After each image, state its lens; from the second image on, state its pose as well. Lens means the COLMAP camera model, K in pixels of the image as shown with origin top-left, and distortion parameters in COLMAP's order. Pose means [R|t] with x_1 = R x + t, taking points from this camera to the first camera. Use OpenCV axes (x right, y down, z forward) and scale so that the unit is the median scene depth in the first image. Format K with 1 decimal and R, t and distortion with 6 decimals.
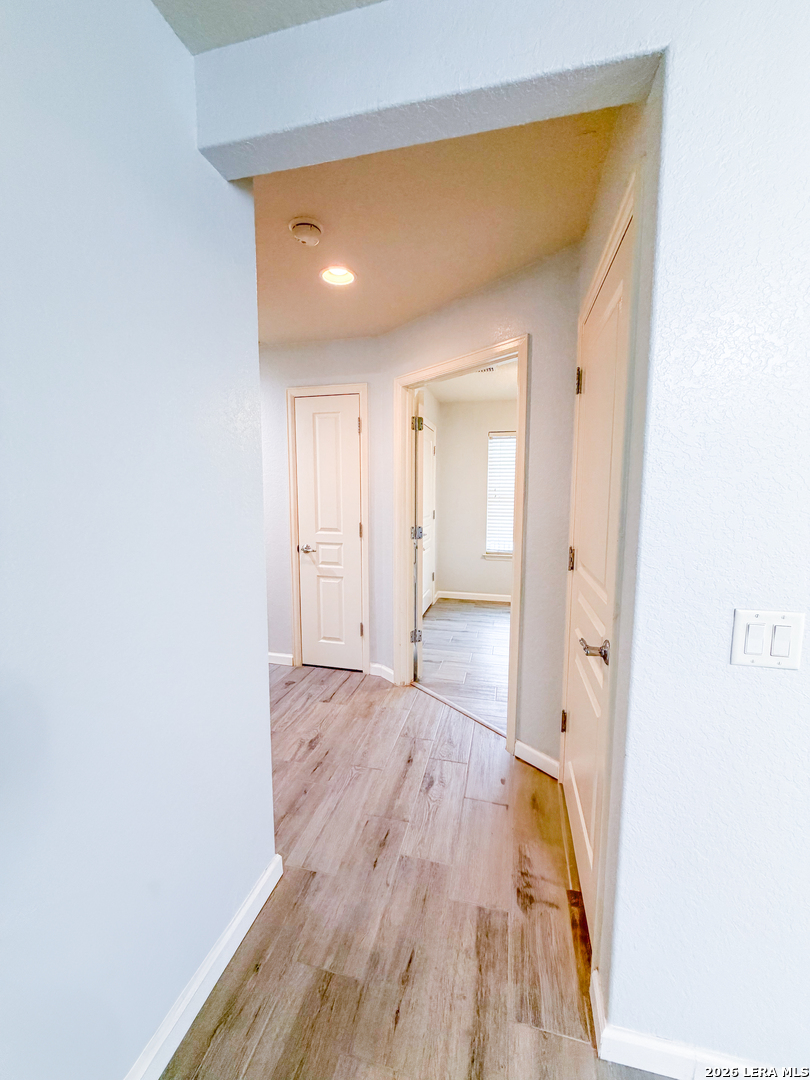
lens RADIAL K [[430.8, 0, 401.8], [0, 430.8, 538.5], [0, 0, 1]] dist [-0.000167, 0.000385]
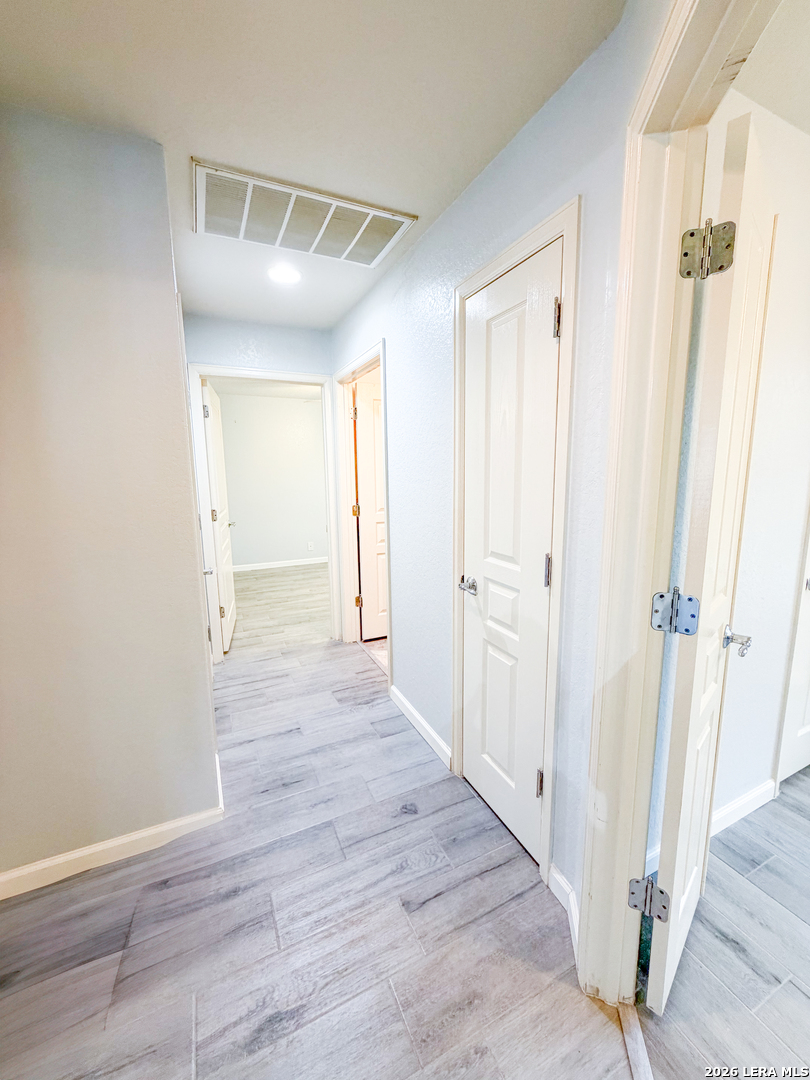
lens RADIAL K [[430.8, 0, 408.2], [0, 430.8, 536.6], [0, 0, 1]] dist [-0.000167, 0.000385]
pose [[0.640002, 0.113151, -0.759996, 0.135845], [-0.081587, 0.993513, 0.079213, -0.074510], [0.764030, 0.011310, 0.645082, 0.602119]]
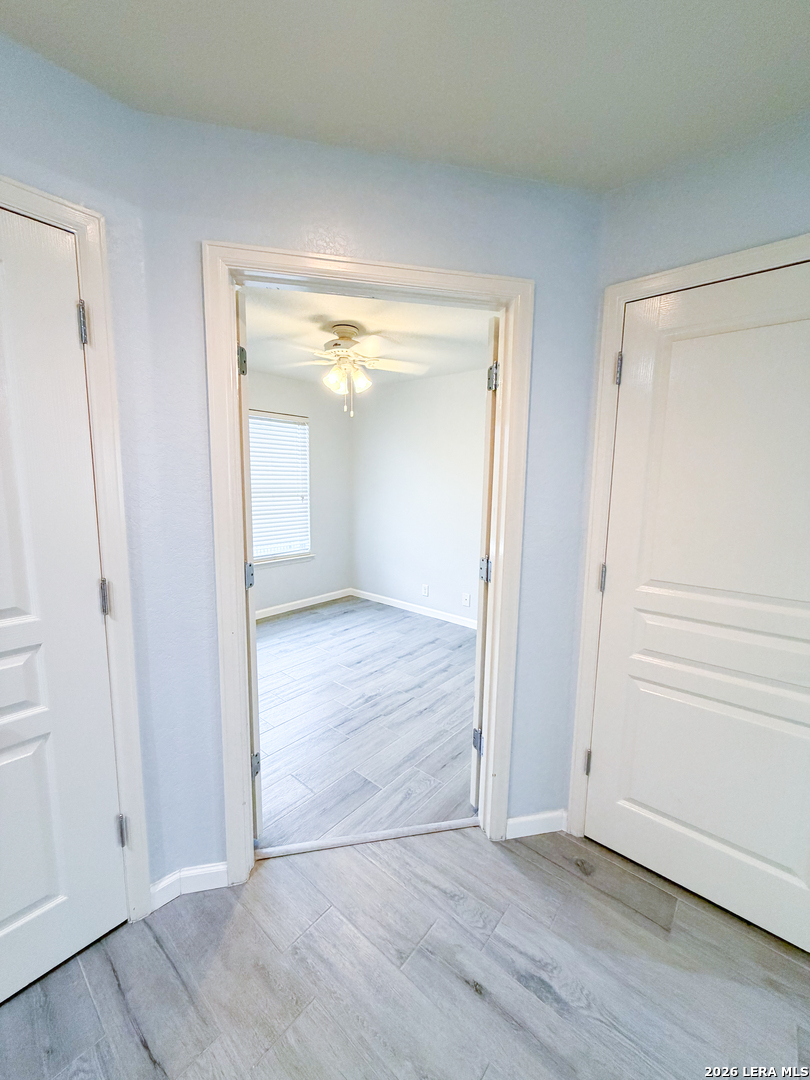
lens RADIAL K [[430.8, 0, 406.5], [0, 430.8, 538.1], [0, 0, 1]] dist [-0.000167, 0.000385]
pose [[0.444090, -0.118474, 0.888115, -0.310566], [0.088914, 0.992154, 0.087892, -0.081093], [-0.891560, 0.039934, 0.451139, 0.563625]]
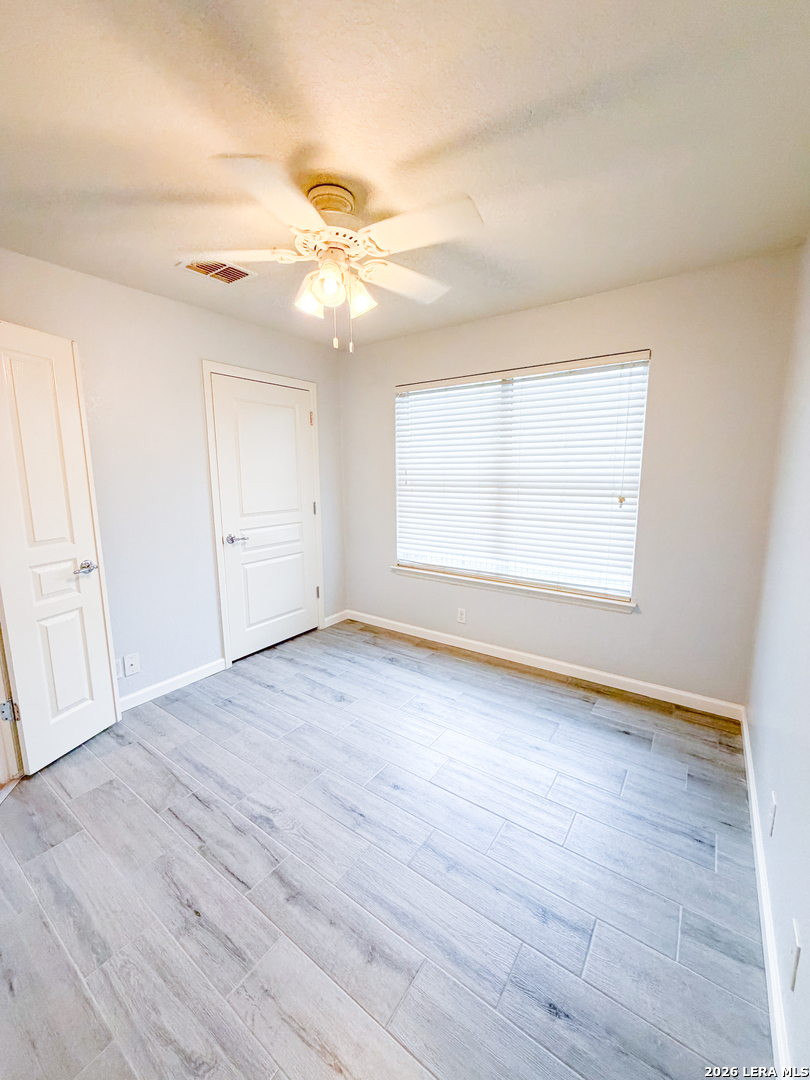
lens RADIAL K [[430.8, 0, 403.2], [0, 430.8, 537.1], [0, 0, 1]] dist [-0.000167, 0.000385]
pose [[0.930192, 0.047967, -0.363927, 0.764905], [-0.032270, 0.998273, 0.049097, -0.075251], [0.365653, -0.033925, 0.930133, 0.611930]]
